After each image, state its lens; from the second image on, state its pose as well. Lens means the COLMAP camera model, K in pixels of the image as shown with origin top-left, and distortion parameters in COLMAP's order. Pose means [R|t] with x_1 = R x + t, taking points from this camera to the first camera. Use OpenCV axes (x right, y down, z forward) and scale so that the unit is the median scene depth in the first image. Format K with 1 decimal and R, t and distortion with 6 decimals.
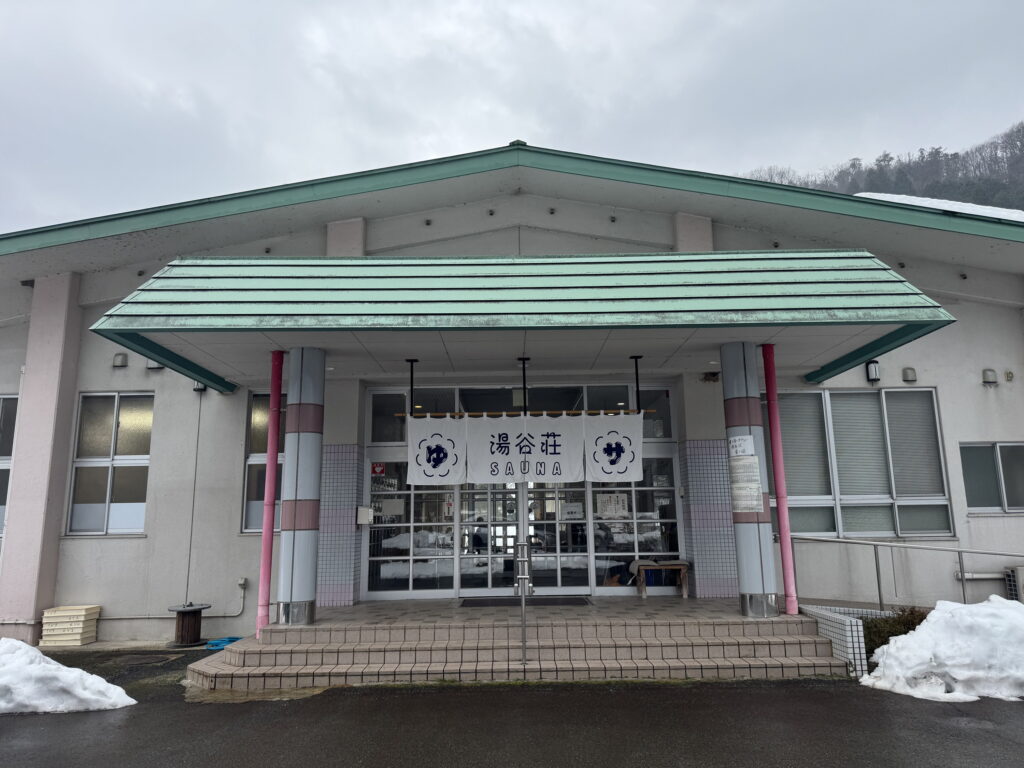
lens RADIAL K [[724.3, 0, 508.8], [0, 724.3, 383.0], [0, 0, 1]] dist [0.087119, -0.004459]
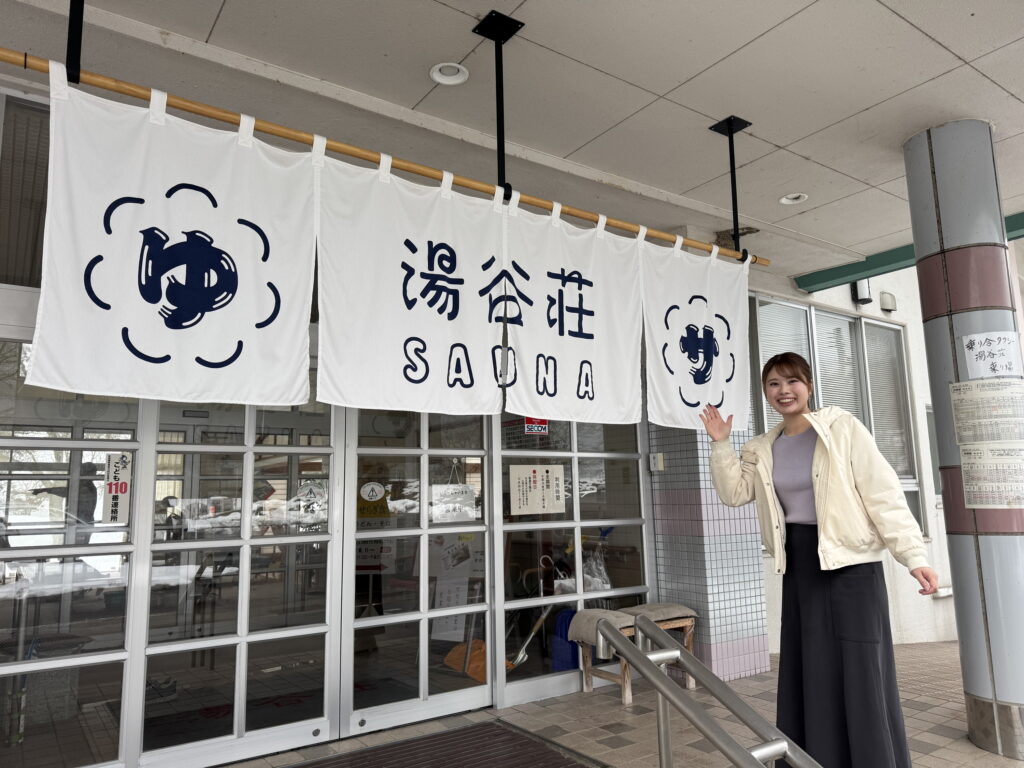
lens RADIAL K [[724.3, 0, 517.3], [0, 724.3, 390.8], [0, 0, 1]] dist [0.087119, -0.004459]
pose [[0.821149, 0.083040, 0.564640, -0.142614], [-0.099327, 0.995053, -0.001890, 0.125690], [-0.562004, -0.054532, 0.825335, 0.743157]]
